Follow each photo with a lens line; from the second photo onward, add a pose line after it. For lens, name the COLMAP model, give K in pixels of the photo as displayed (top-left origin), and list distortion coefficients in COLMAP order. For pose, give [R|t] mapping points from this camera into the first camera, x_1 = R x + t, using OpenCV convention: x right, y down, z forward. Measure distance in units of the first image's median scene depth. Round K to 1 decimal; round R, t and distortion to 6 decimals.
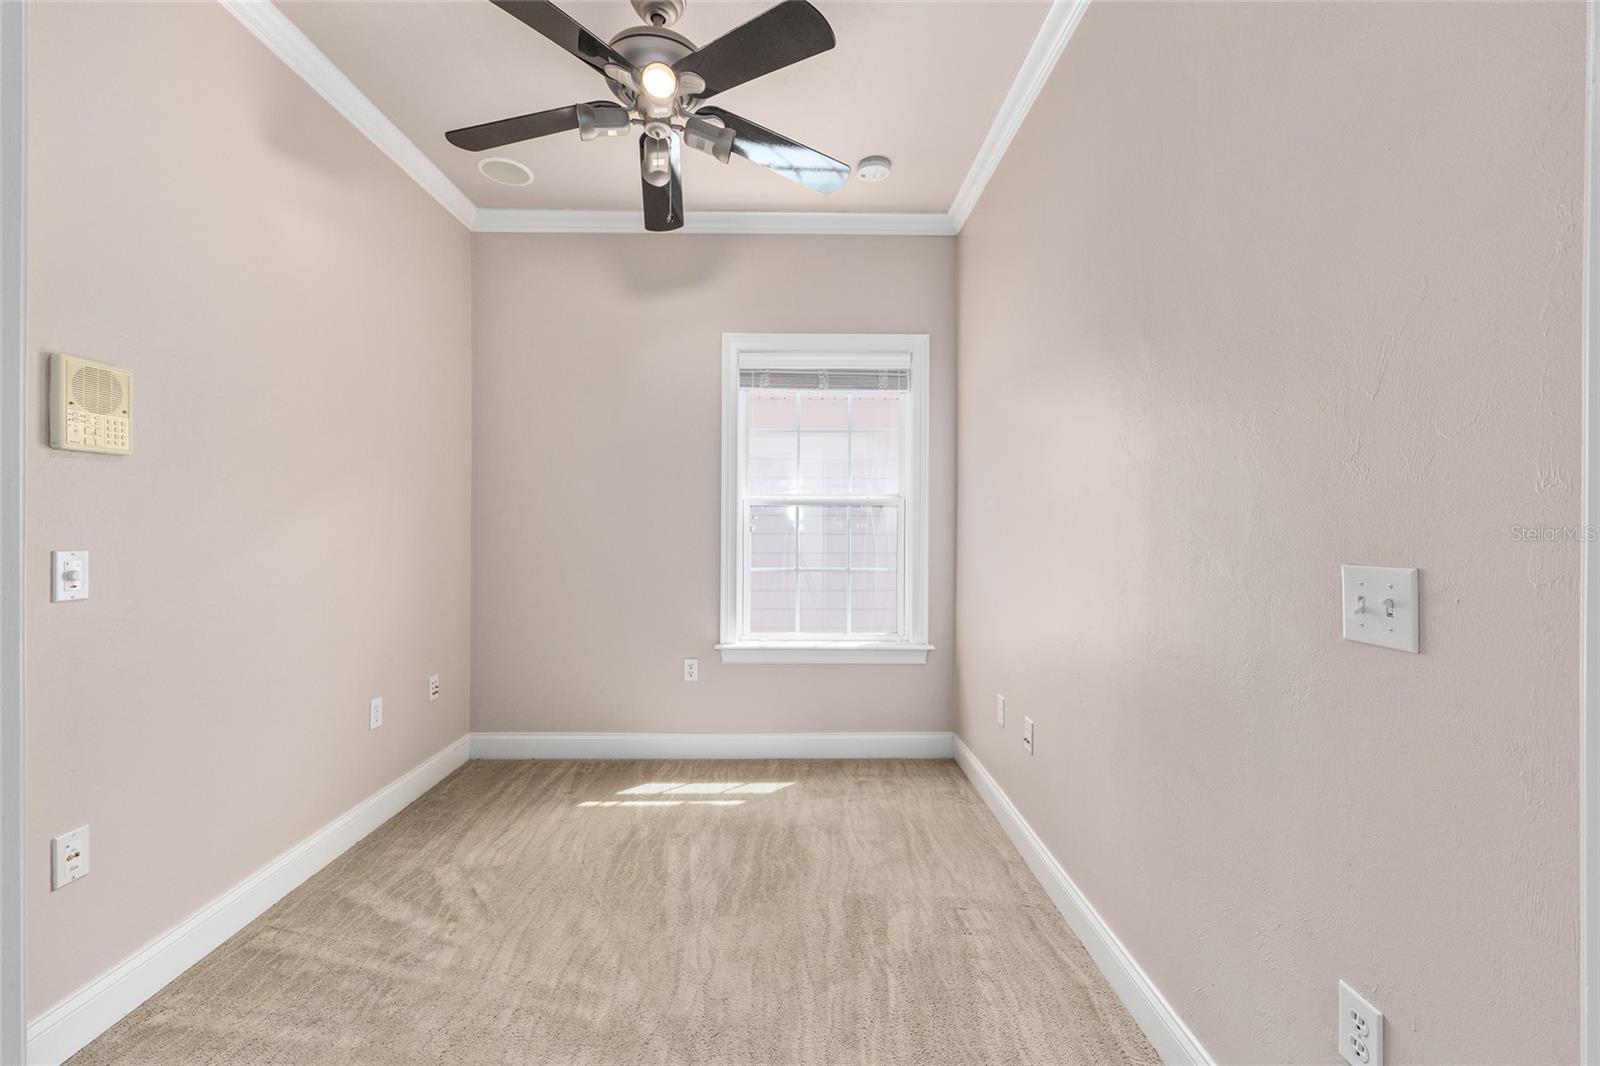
lens RADIAL K [[645.6, 0, 799.9], [0, 645.6, 523.8], [0, 0, 1]] dist [-0.000885, 0.000483]
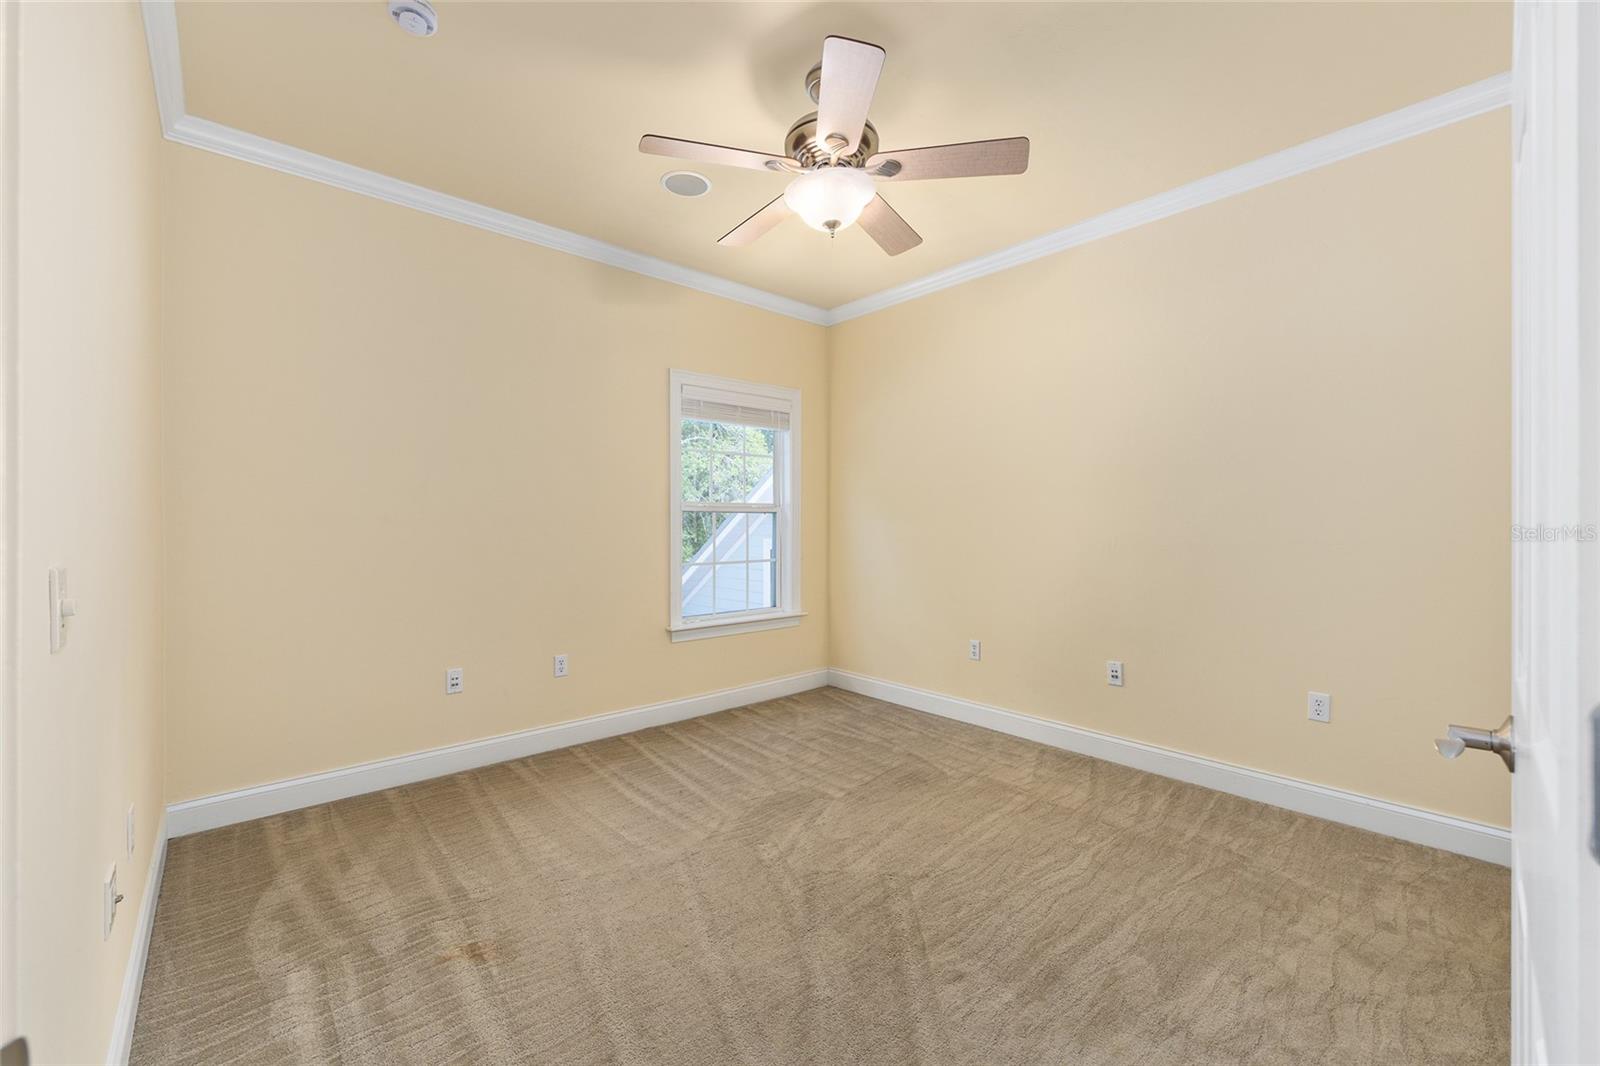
lens RADIAL K [[645.6, 0, 799.9], [0, 645.6, 523.8], [0, 0, 1]] dist [-0.000885, 0.000483]
pose [[0.756629, 0.003269, 0.653836, -0.714831], [-0.003805, 0.999993, -0.000596, -0.002275], [-0.653833, -0.002037, 0.756636, -0.058410]]
